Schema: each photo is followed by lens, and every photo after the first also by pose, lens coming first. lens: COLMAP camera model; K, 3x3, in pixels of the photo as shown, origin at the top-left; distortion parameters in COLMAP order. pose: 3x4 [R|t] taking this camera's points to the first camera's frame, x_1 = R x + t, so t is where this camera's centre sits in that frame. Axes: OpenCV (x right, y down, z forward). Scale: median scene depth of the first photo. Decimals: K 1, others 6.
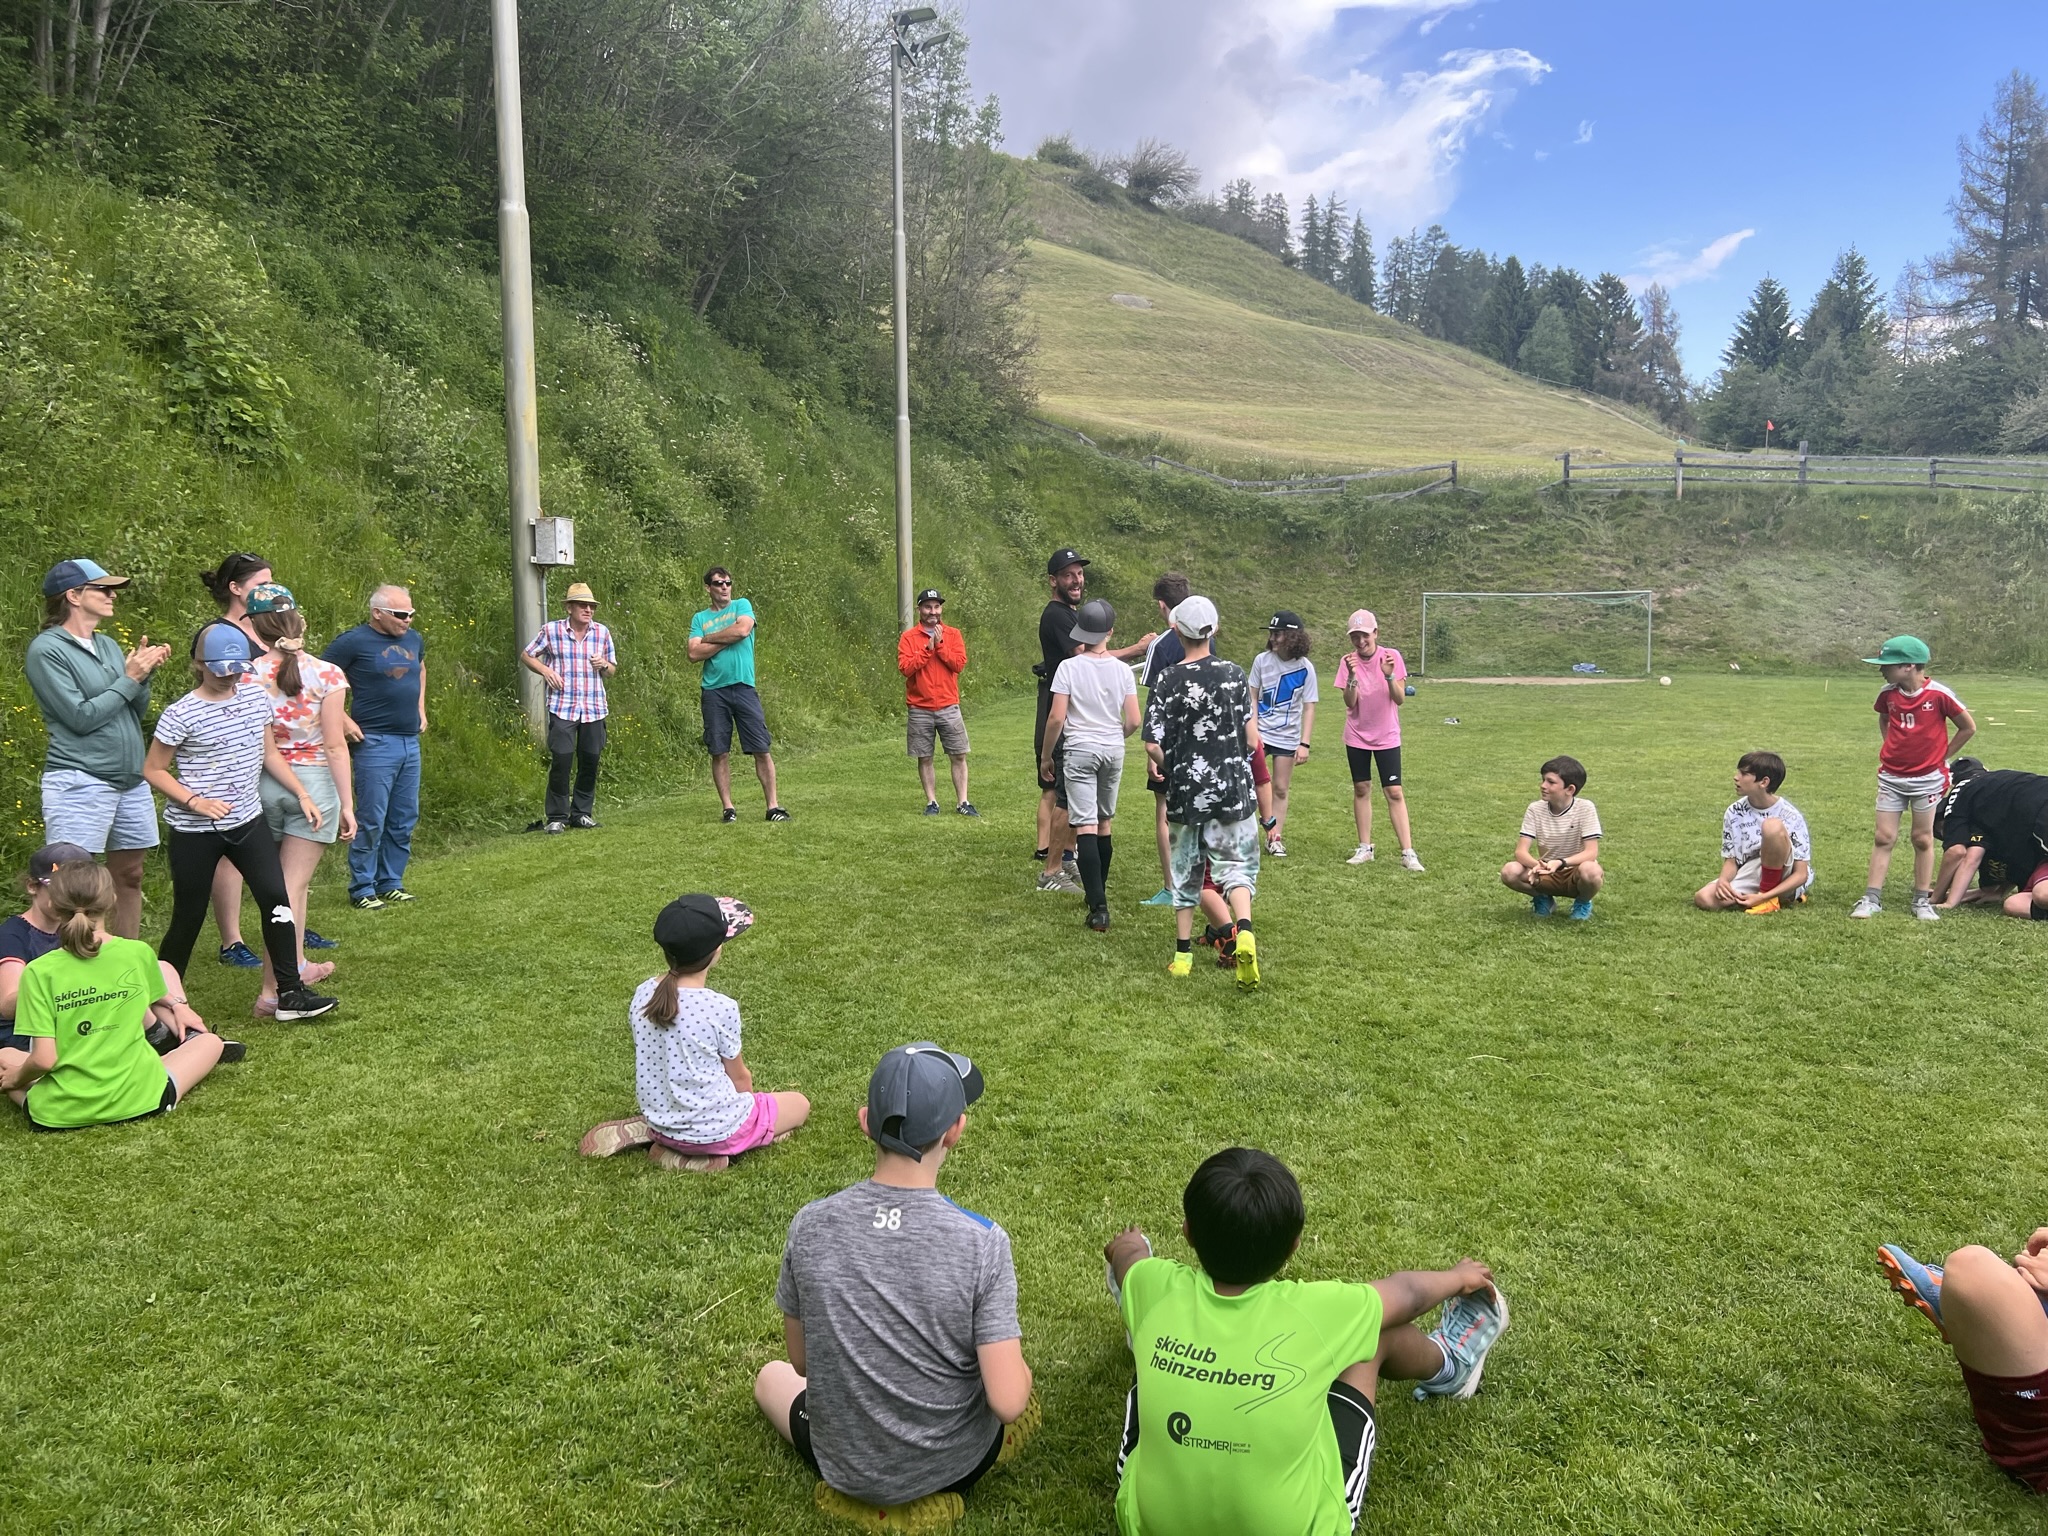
lens RADIAL K [[1534.9, 0, 1046.5], [0, 1534.9, 754.1], [0, 0, 1]] dist [0.061391, -0.066337]
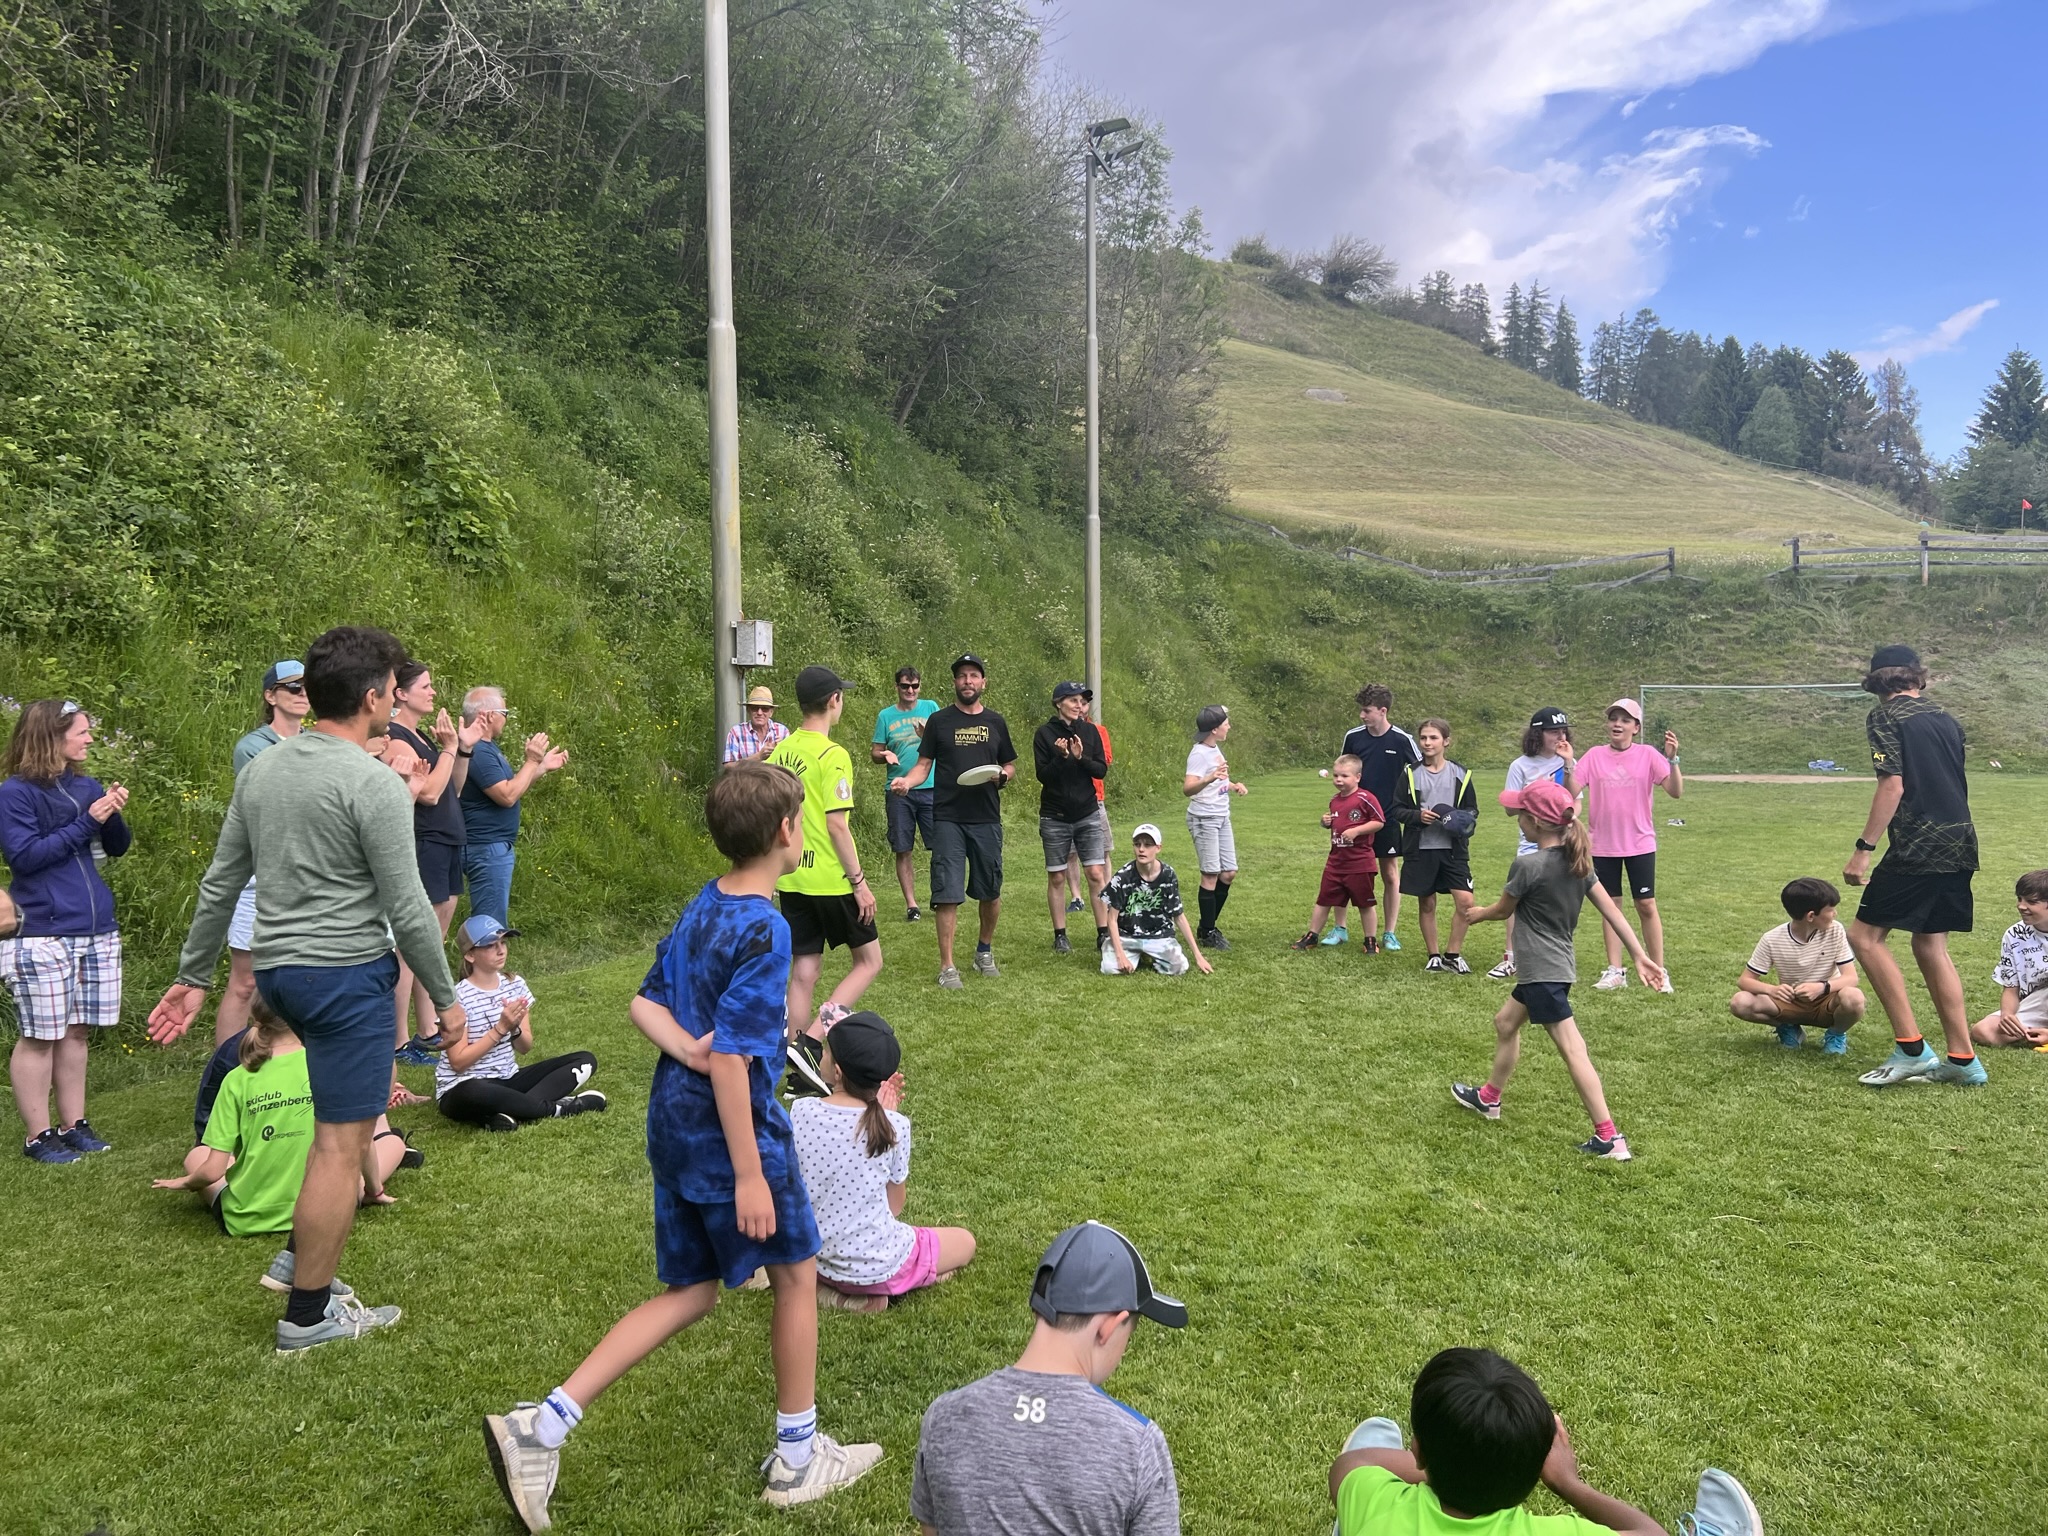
lens RADIAL K [[1534.9, 0, 1026.4], [0, 1534.9, 749.0], [0, 0, 1]] dist [0.061391, -0.066337]
pose [[0.990529, 0.000700, -0.137303, 0.000701], [-0.009467, 0.997956, -0.063207, -0.001421], [0.136978, 0.063909, 0.988510, 0.006236]]
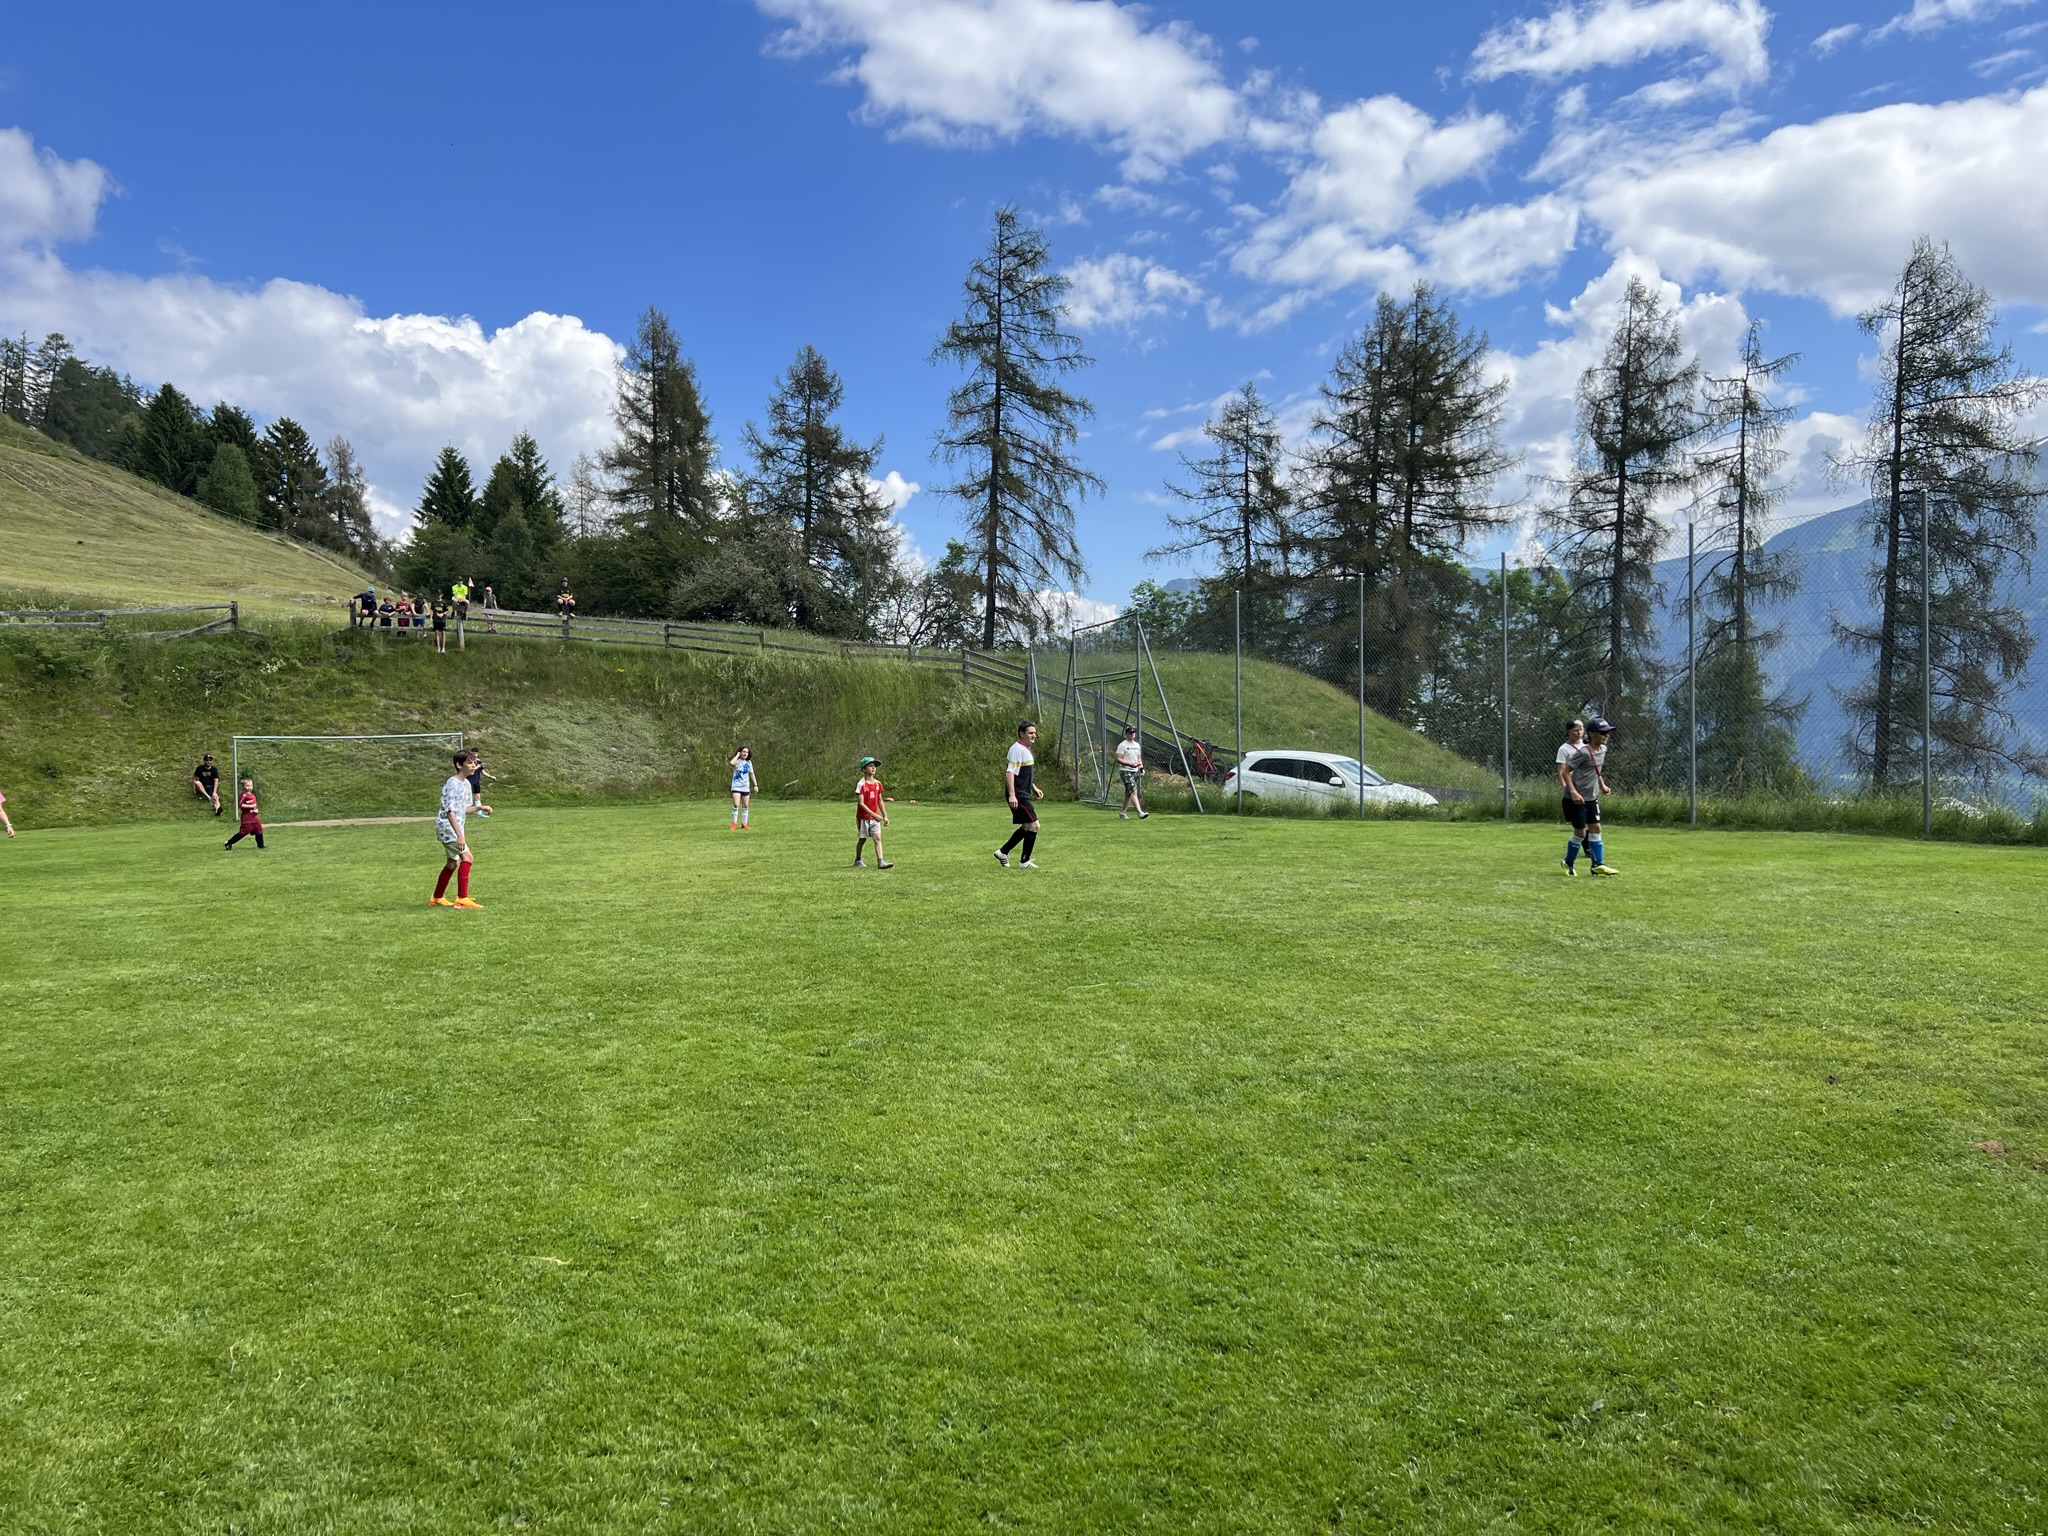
lens RADIAL K [[1534.9, 0, 1019.5], [0, 1534.9, 775.9], [0, 0, 1]] dist [0.061391, -0.066337]
pose [[0.695355, -0.027810, 0.718128, -0.103516], [0.084522, 0.995481, -0.043291, 0.003603], [-0.713679, 0.090800, 0.694563, -0.021638]]
